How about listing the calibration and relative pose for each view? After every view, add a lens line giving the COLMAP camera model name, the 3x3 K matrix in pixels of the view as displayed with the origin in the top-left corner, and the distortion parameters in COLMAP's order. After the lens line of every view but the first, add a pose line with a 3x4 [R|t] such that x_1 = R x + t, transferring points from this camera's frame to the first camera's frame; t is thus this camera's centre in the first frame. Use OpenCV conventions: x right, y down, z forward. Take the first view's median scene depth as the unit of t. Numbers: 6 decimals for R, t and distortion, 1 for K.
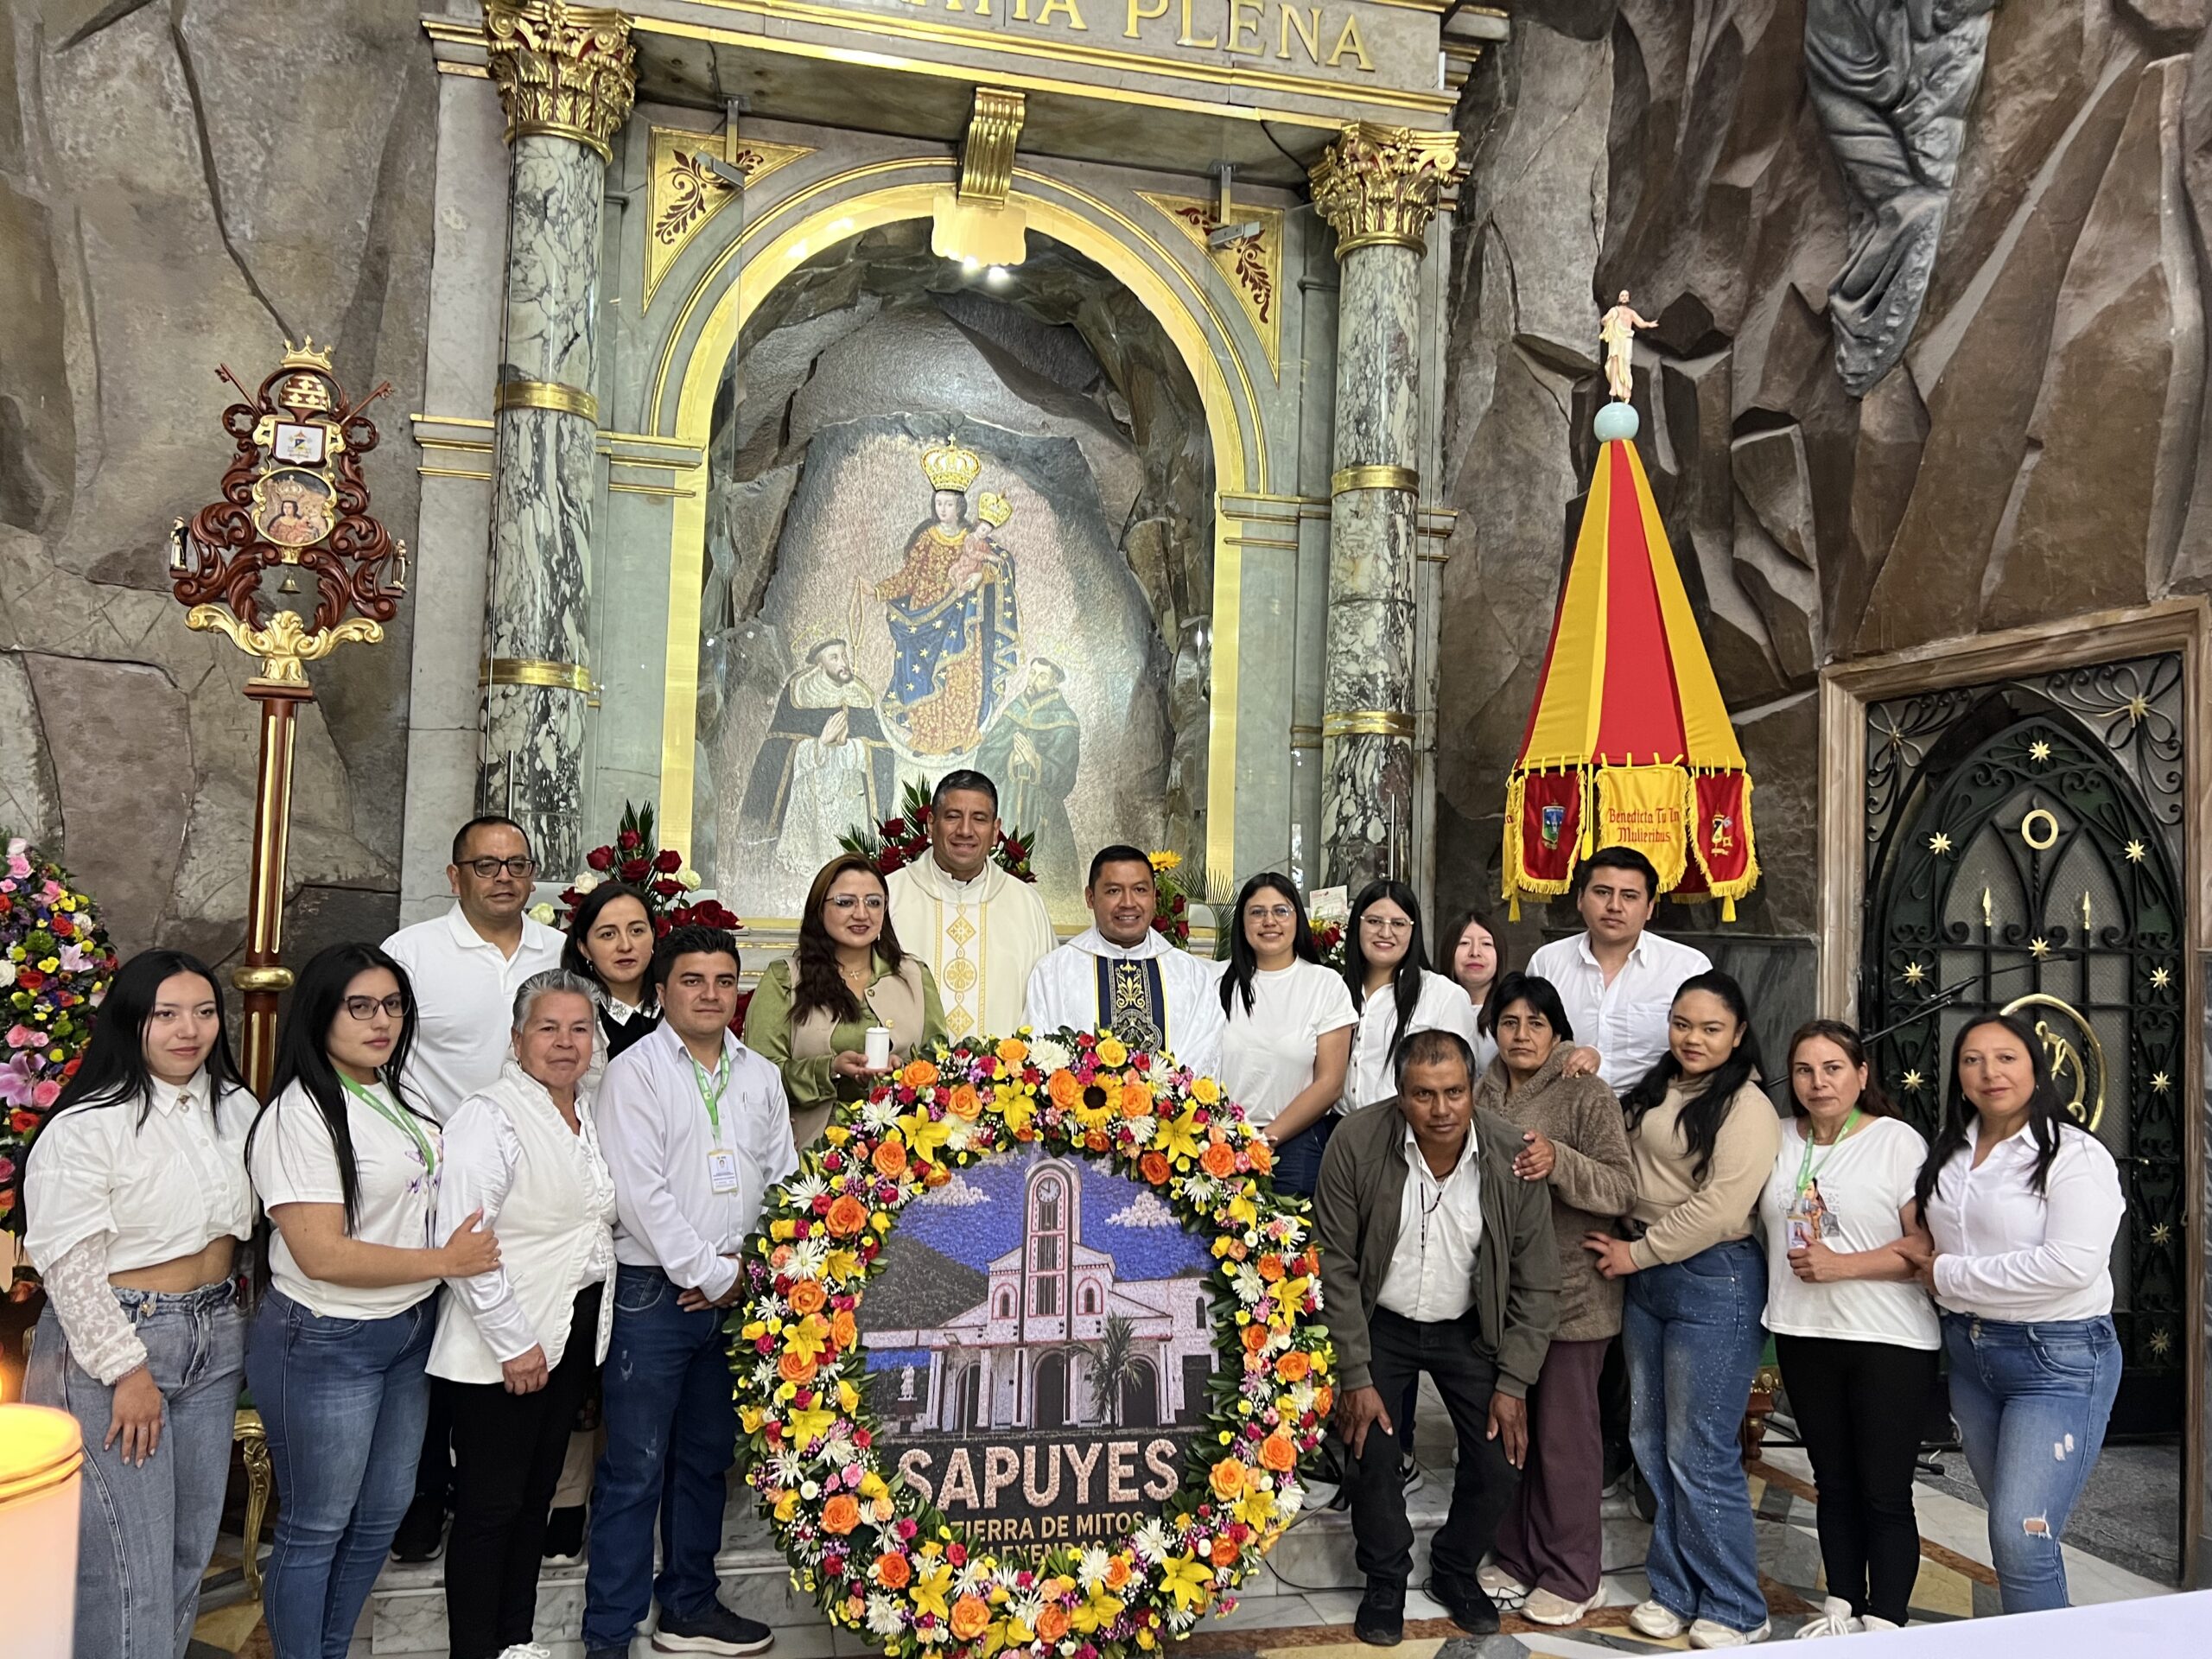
lens RADIAL K [[1671.9, 0, 1111.5], [0, 1671.9, 835.4], [0, 0, 1]] dist [0.069066, -0.072592]
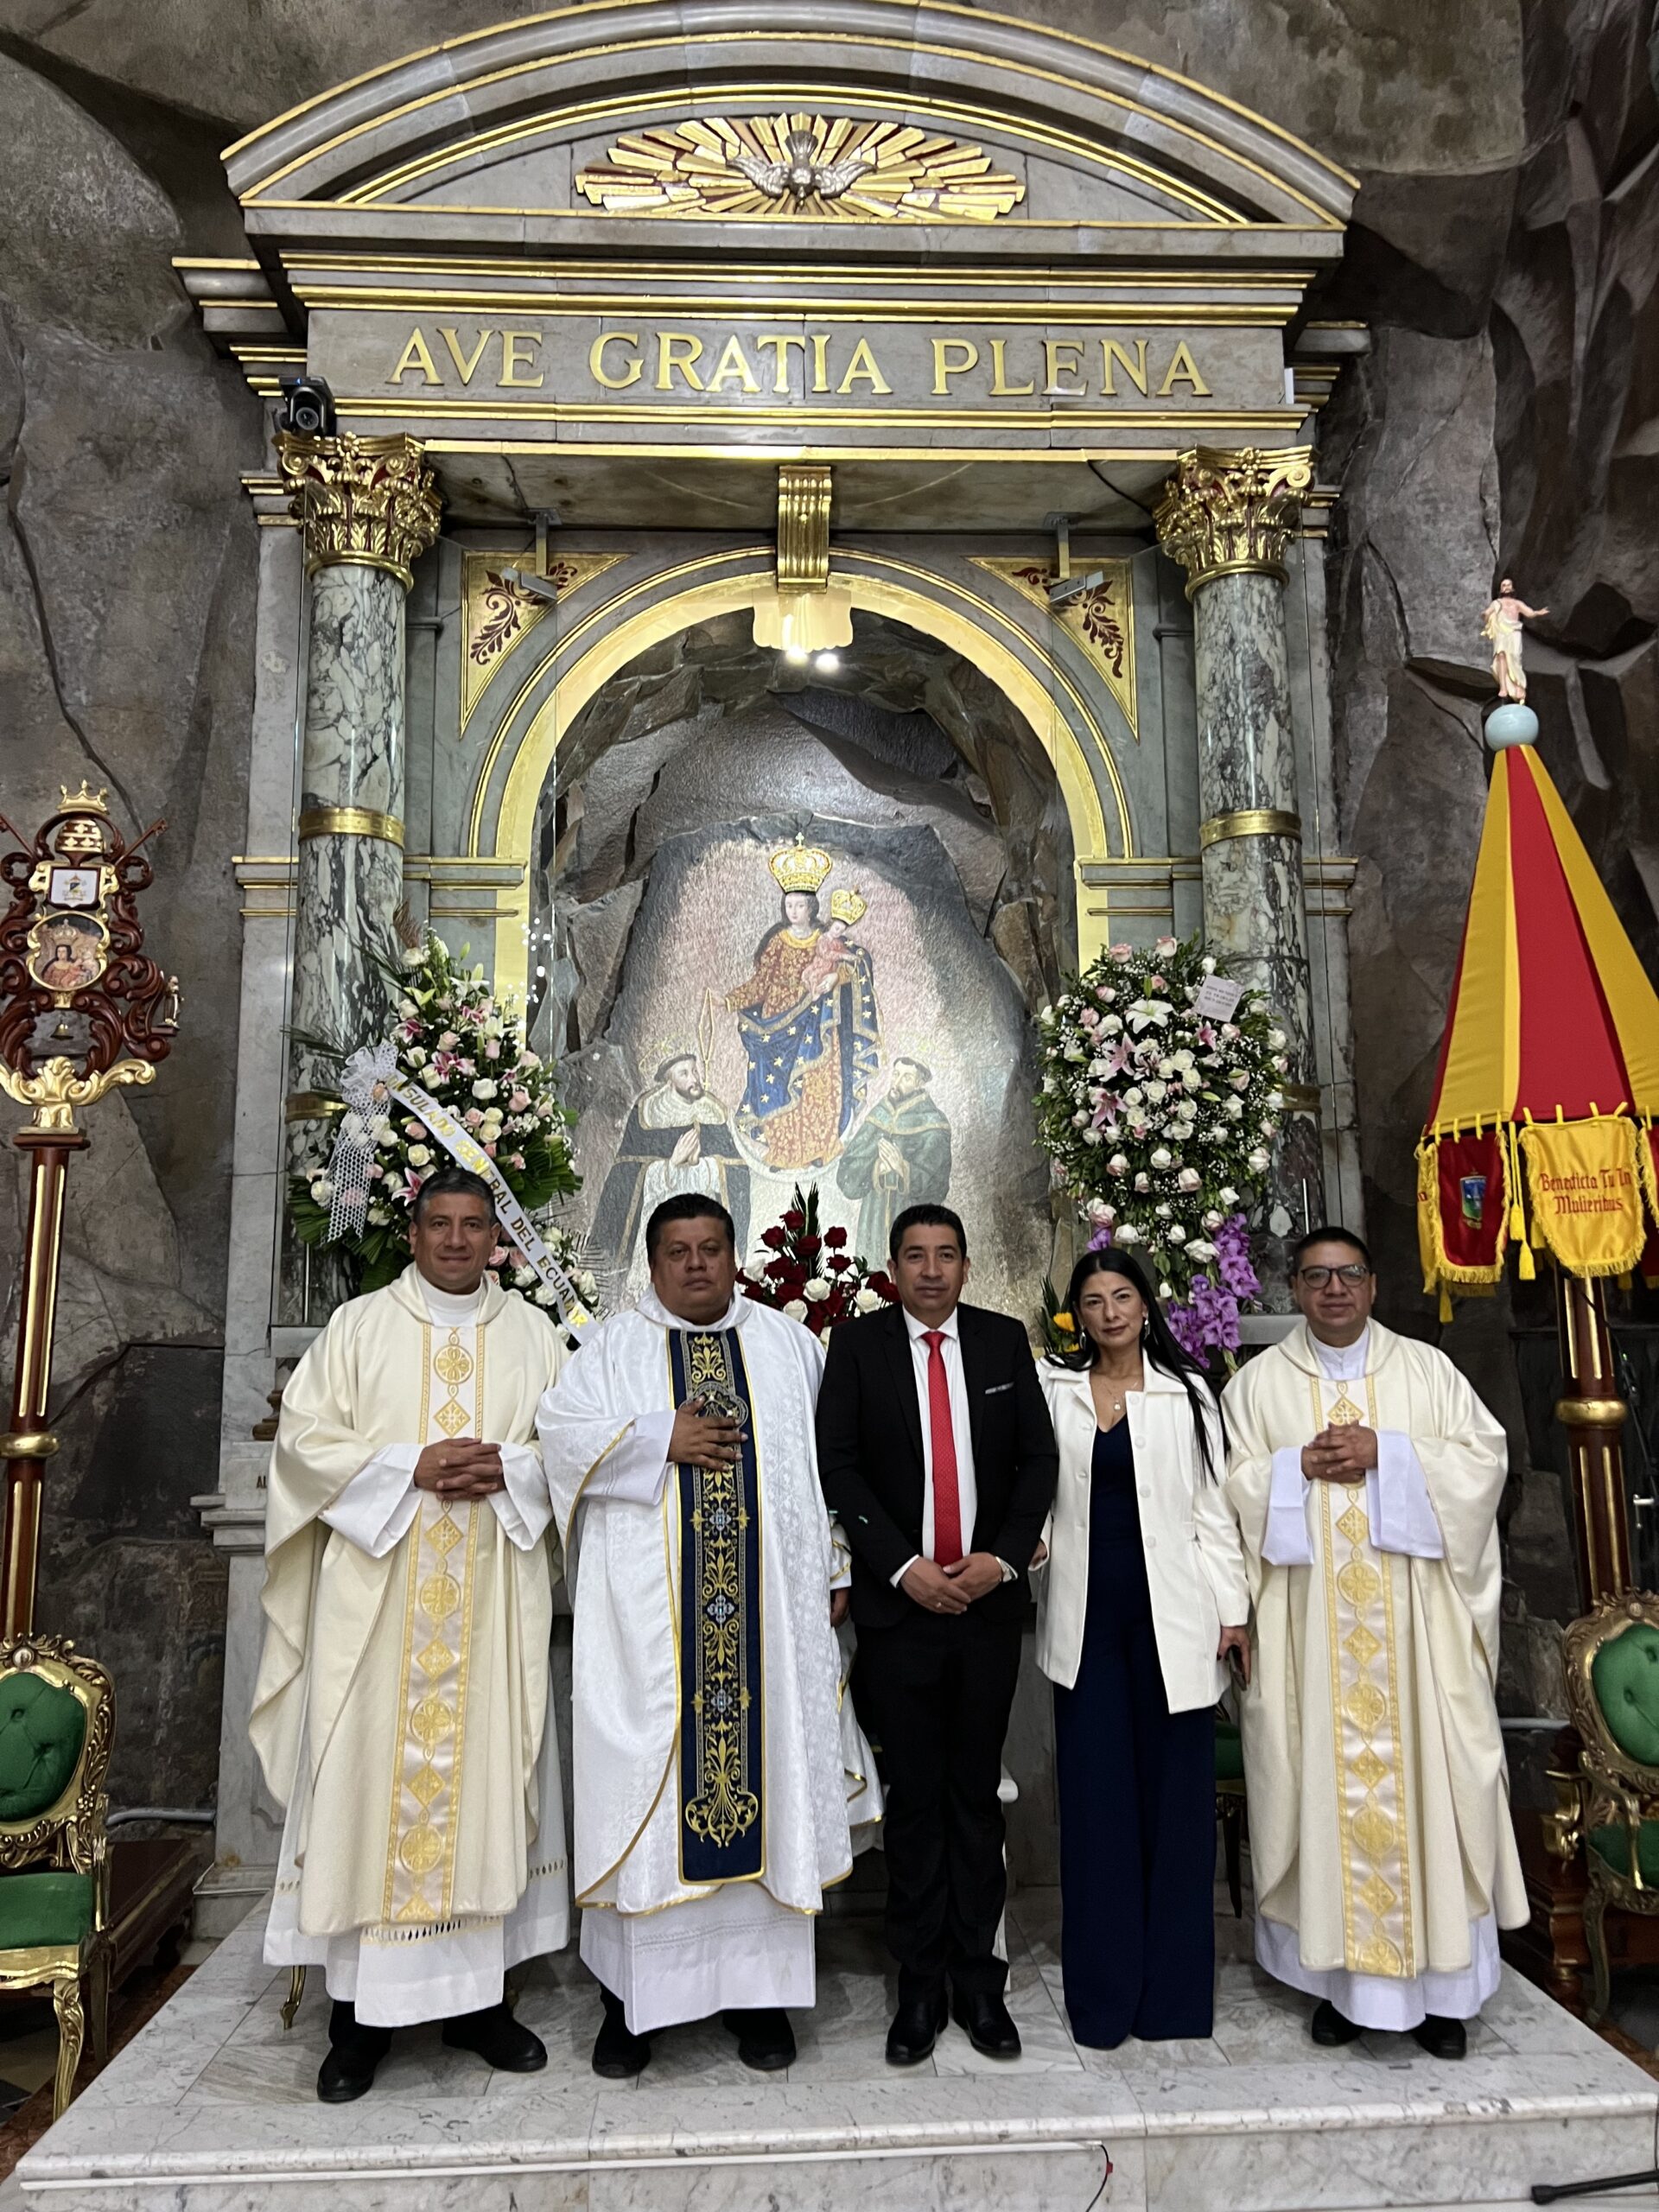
lens RADIAL K [[1671.9, 0, 830.6], [0, 1671.9, 1082.1], [0, 0, 1]] dist [0.069066, -0.072592]
pose [[0.983614, -0.072897, -0.164893, 0.077944], [0.053841, 0.991646, -0.117218, 0.014246], [0.172060, 0.106419, 0.979321, 0.107885]]
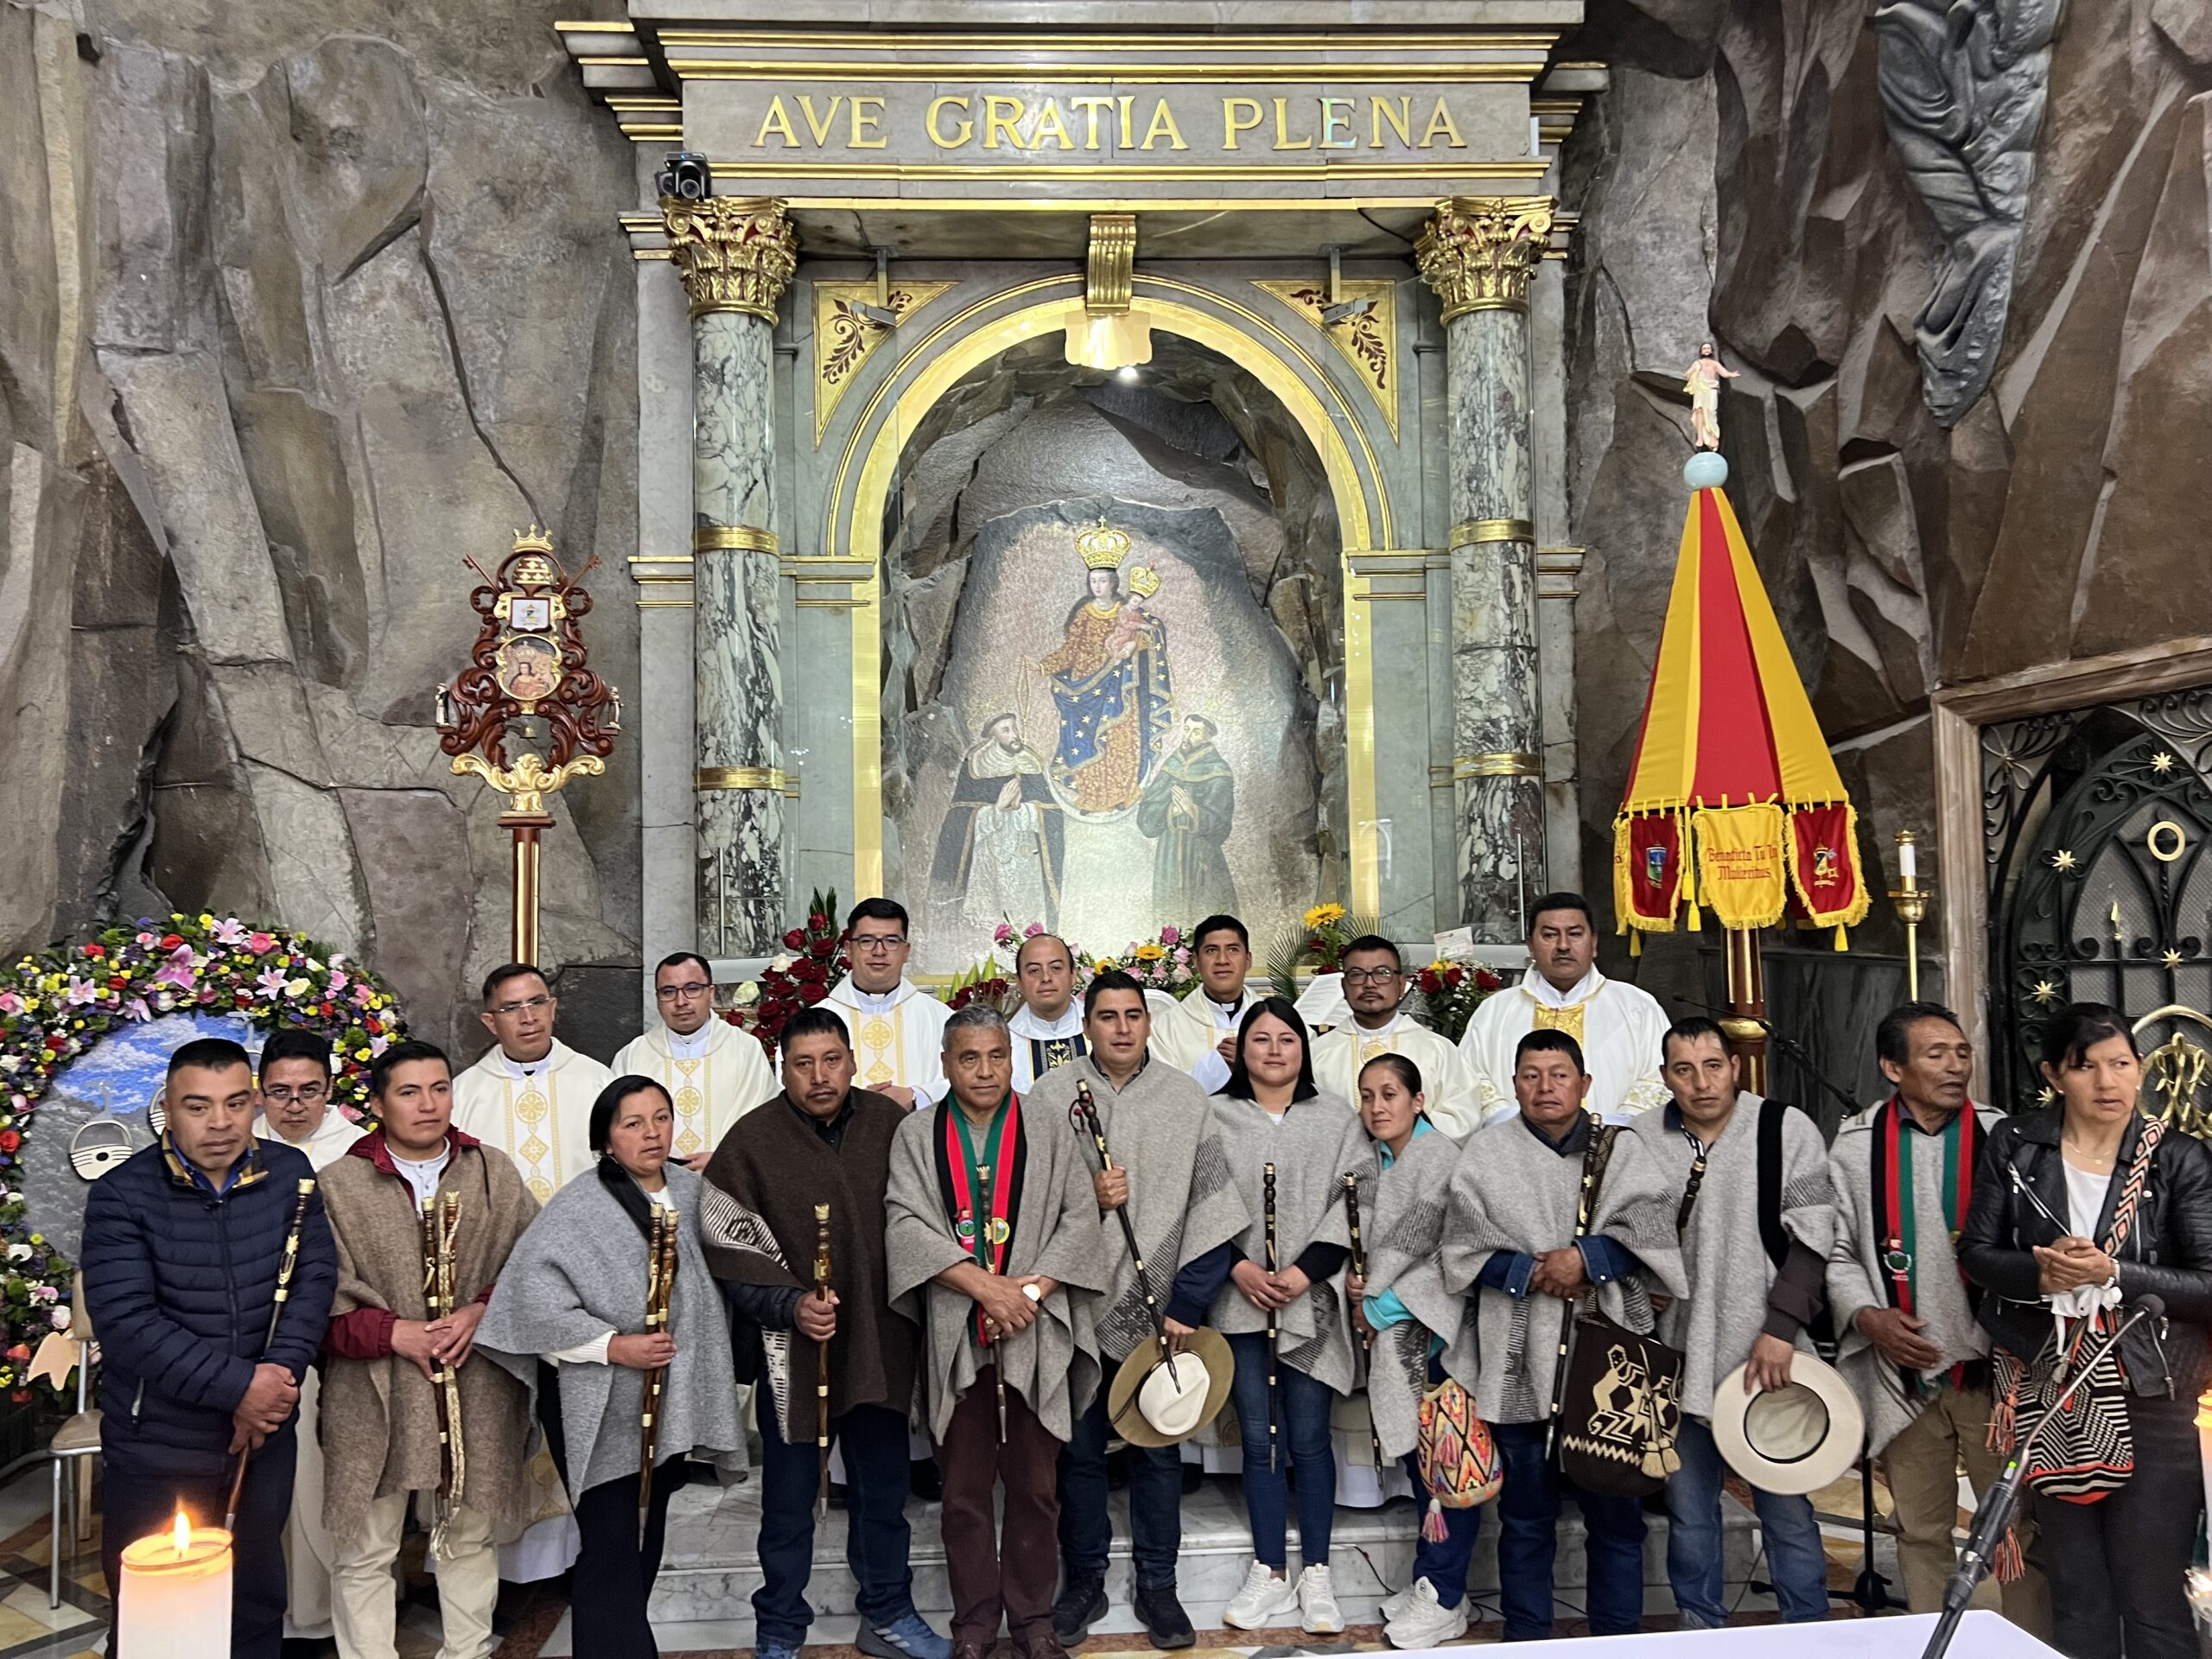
lens RADIAL K [[1671.9, 0, 1078.6], [0, 1671.9, 820.8], [0, 0, 1]] dist [0.069066, -0.072592]
pose [[0.982660, -0.059519, -0.175605, 0.079504], [0.059148, 0.998222, -0.007355, -0.039858], [0.175730, -0.003159, 0.984433, -0.082727]]
